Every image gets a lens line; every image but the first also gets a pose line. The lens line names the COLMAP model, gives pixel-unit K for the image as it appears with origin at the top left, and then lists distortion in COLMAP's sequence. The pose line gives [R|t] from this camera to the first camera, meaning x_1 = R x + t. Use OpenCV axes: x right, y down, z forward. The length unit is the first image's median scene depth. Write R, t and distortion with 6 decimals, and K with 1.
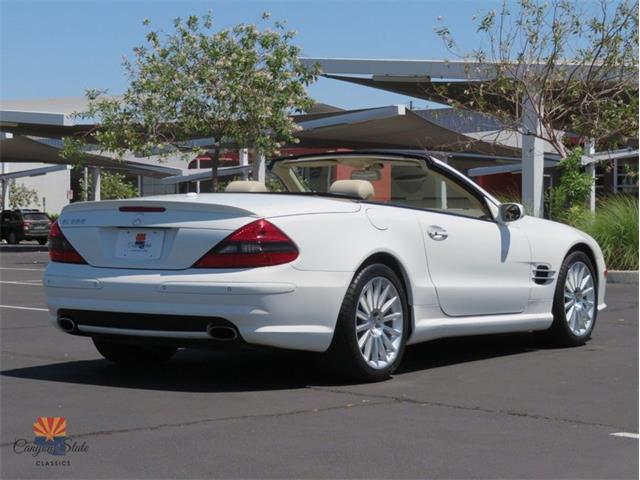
lens RADIAL K [[1518.7, 0, 320.0], [0, 1518.7, 240.0], [0, 0, 1]] dist [0.009219, -0.085604]
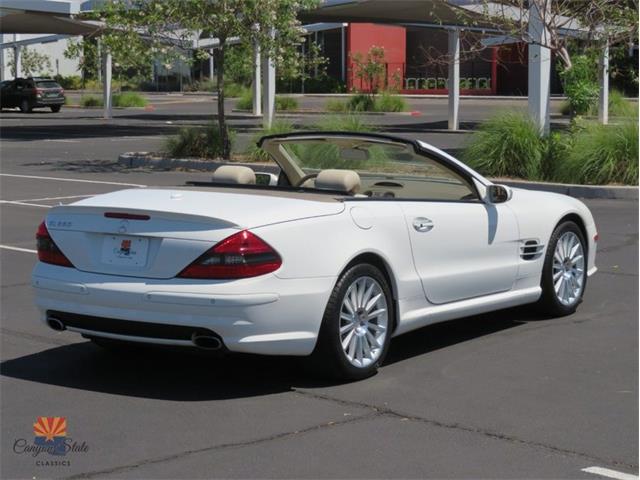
lens RADIAL K [[1518.7, 0, 320.0], [0, 1518.7, 240.0], [0, 0, 1]] dist [0.009219, -0.085604]
pose [[0.999968, -0.004679, -0.006455, 0.016099], [0.005152, 0.997148, 0.075297, -0.073295], [0.006084, -0.075328, 0.997140, -0.005766]]
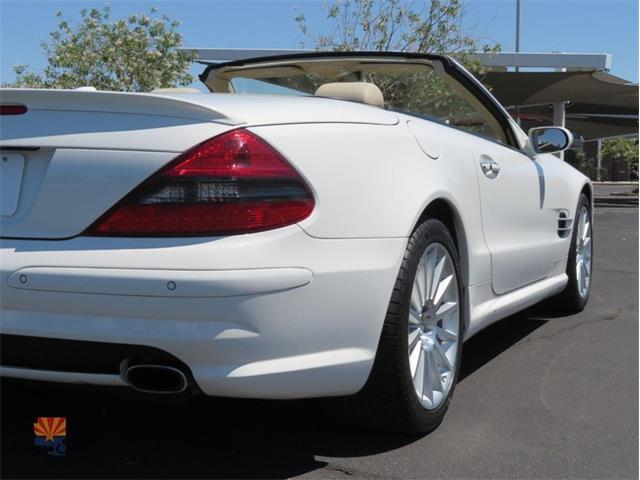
lens RADIAL K [[1036.6, 0, 320.3], [0, 1036.6, 240.0], [0, 0, 1]] dist [0.011533, 0.064478]
pose [[0.992231, -0.009503, 0.124044, -0.046942], [0.002873, 0.998563, 0.053513, 0.002813], [-0.124374, -0.052741, 0.990833, 0.606641]]
